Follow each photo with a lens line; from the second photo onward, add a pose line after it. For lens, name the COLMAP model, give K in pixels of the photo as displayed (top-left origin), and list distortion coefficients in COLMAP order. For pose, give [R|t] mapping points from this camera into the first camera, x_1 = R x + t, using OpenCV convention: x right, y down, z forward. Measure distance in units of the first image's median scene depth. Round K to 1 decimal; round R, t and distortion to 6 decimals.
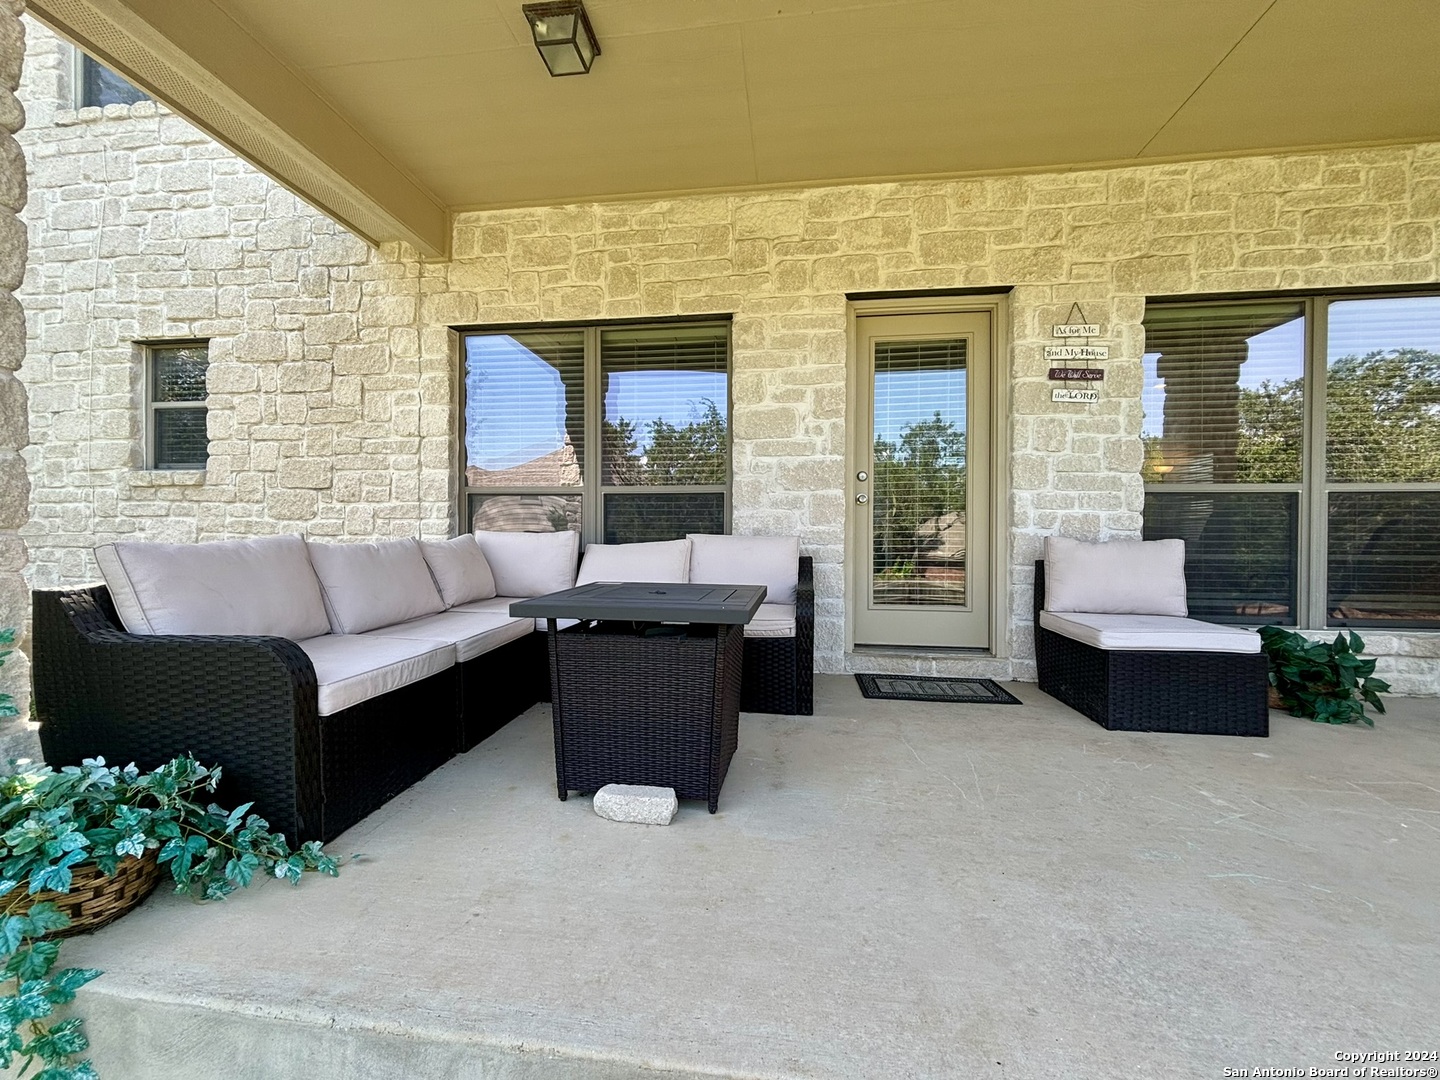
lens RADIAL K [[586.3, 0, 711.1], [0, 586.3, 537.7], [0, 0, 1]] dist [-0.002587, -0.000654]
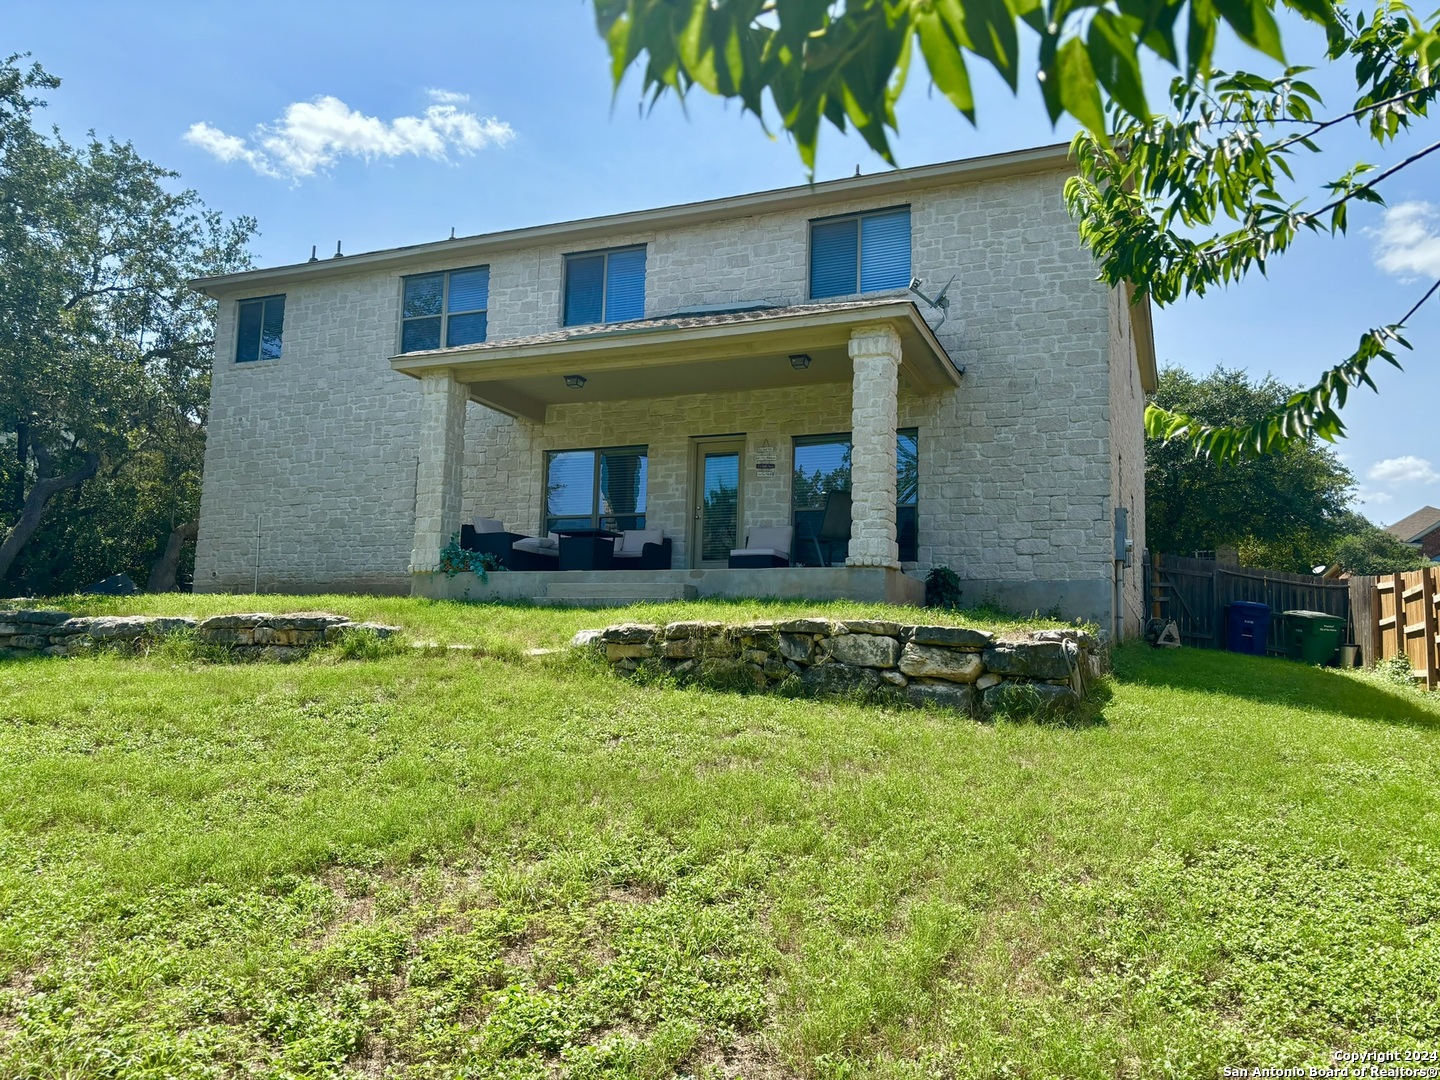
lens RADIAL K [[1084.1, 0, 722.5], [0, 1084.1, 542.2], [0, 0, 1]] dist [0.040668, -0.053353]
pose [[0.965800, -0.008790, -0.259139, 1.548249], [-0.025497, 0.991362, -0.128654, 0.622338], [0.258032, 0.130862, 0.957233, -3.308214]]
